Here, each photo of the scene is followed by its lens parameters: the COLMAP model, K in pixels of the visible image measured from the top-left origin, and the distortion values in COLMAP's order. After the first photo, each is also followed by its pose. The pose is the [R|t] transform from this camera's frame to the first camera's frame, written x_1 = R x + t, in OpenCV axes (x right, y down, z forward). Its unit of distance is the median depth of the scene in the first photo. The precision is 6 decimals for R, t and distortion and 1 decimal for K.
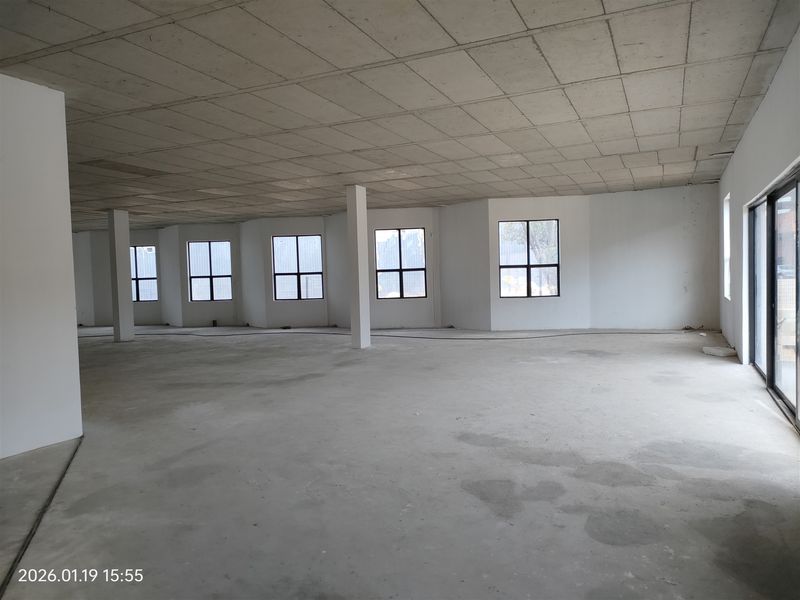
lens RADIAL K [[587.1, 0, 400.0], [0, 587.1, 300.0], [0, 0, 1]] dist [0.060534, 0.001369]
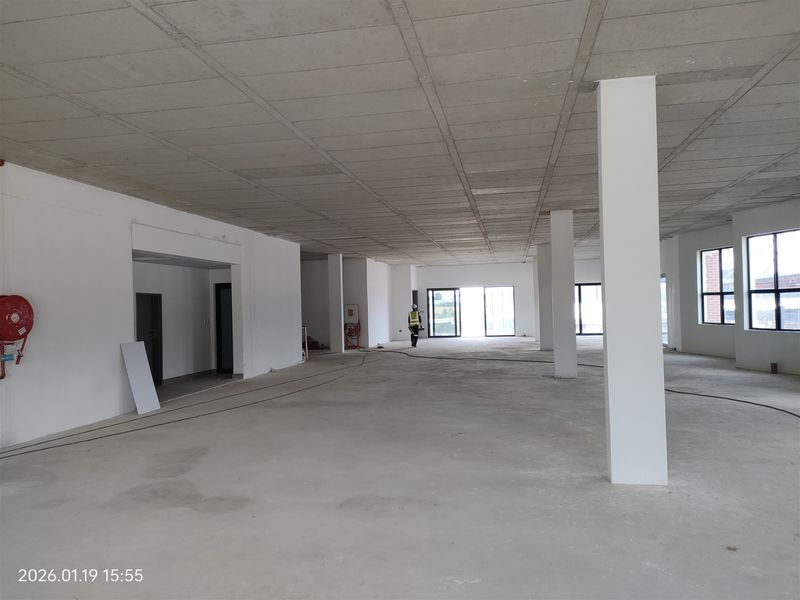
lens RADIAL K [[587.1, 0, 400.0], [0, 587.1, 300.0], [0, 0, 1]] dist [0.060534, 0.001369]
pose [[0.252411, 0.008926, -0.967579, 0.182224], [-0.011360, 0.999916, 0.006261, -0.029356], [0.967554, 0.009411, 0.252491, 0.466415]]
